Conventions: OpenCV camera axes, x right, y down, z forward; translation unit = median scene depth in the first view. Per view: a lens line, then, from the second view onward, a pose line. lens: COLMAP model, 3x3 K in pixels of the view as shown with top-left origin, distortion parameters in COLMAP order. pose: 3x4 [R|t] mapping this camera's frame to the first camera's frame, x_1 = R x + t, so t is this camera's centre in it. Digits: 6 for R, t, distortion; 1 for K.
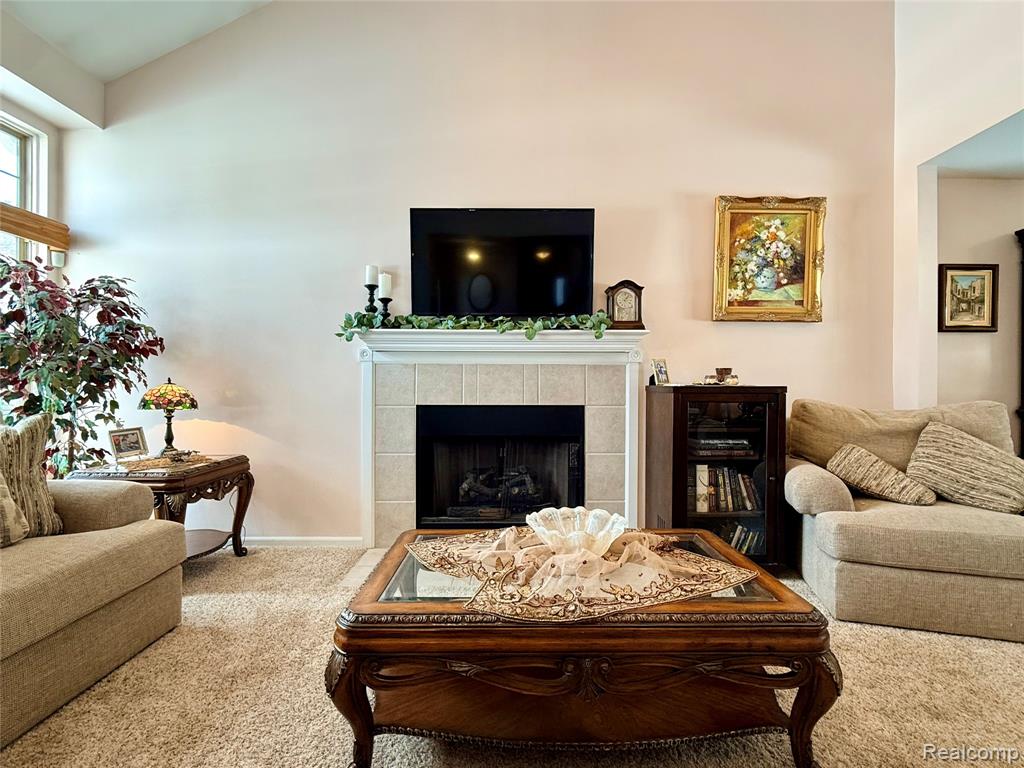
lens RADIAL K [[481.3, 0, 517.2], [0, 481.3, 386.8], [0, 0, 1]] dist [0.002772, -0.002986]
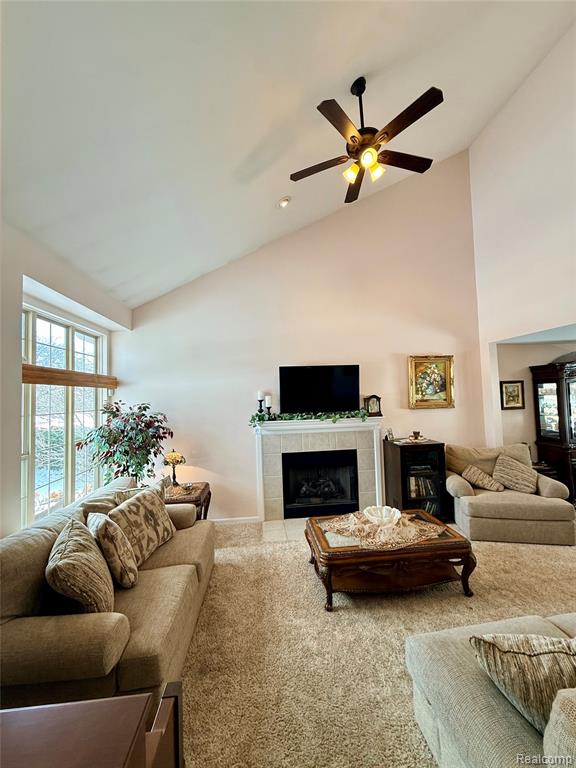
lens RADIAL K [[303.4, 0, 290.1], [0, 303.4, 382.6], [0, 0, 1]] dist [-0.001430, 0.000207]
pose [[0.995371, -0.030875, 0.091014, -0.293670], [0.035374, 0.998209, -0.048237, -0.219330], [-0.089362, 0.051233, 0.994681, -0.399020]]
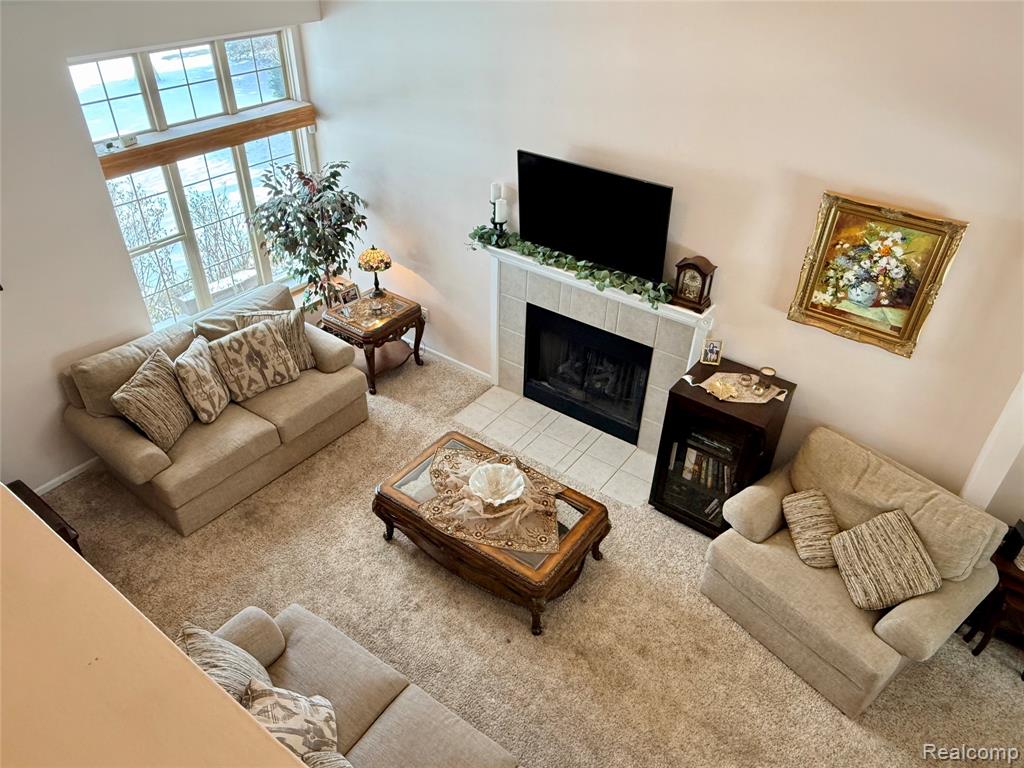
lens RADIAL K [[698.2, 0, 509.9], [0, 698.2, 384.9], [0, 0, 1]] dist [0.003214, -0.002388]
pose [[0.800810, 0.357895, -0.480222, 0.688030], [-0.021487, 0.818469, 0.574149, -0.815067], [0.598532, -0.449466, 0.663129, -0.287177]]
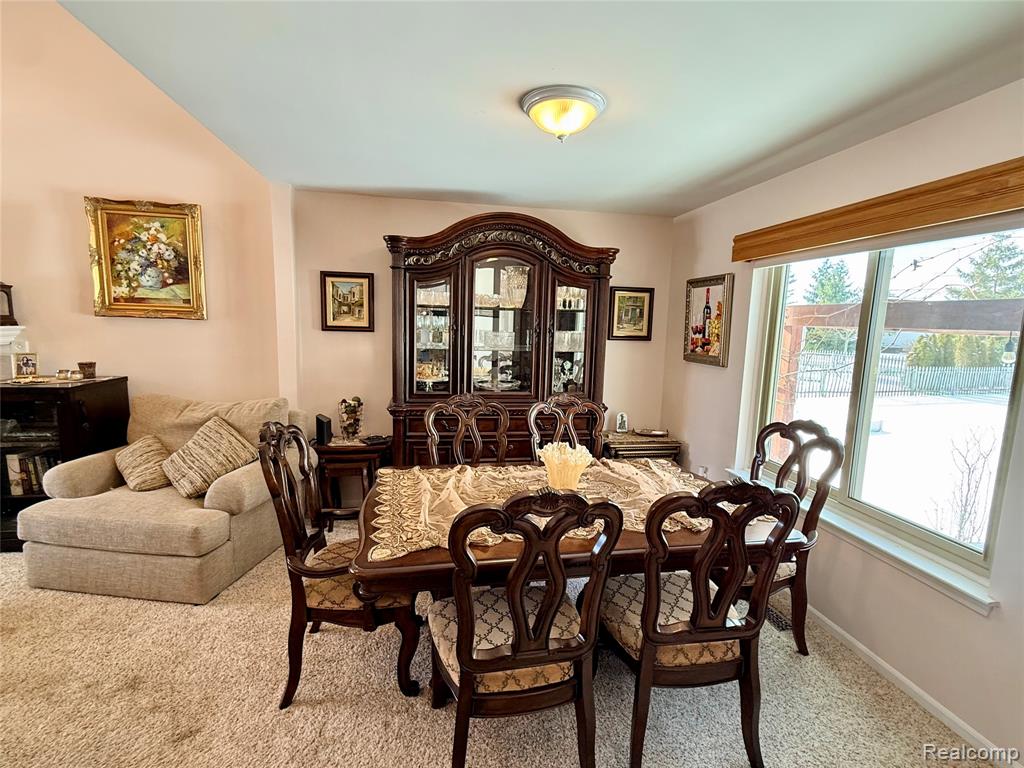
lens RADIAL K [[481.3, 0, 509.9], [0, 481.3, 386.4], [0, 0, 1]] dist [0.002772, -0.002986]
pose [[0.986043, 0.002792, 0.166469, 1.164162], [-0.023724, 0.992013, 0.123884, -0.139525], [-0.164794, -0.126104, 0.978233, -0.228808]]
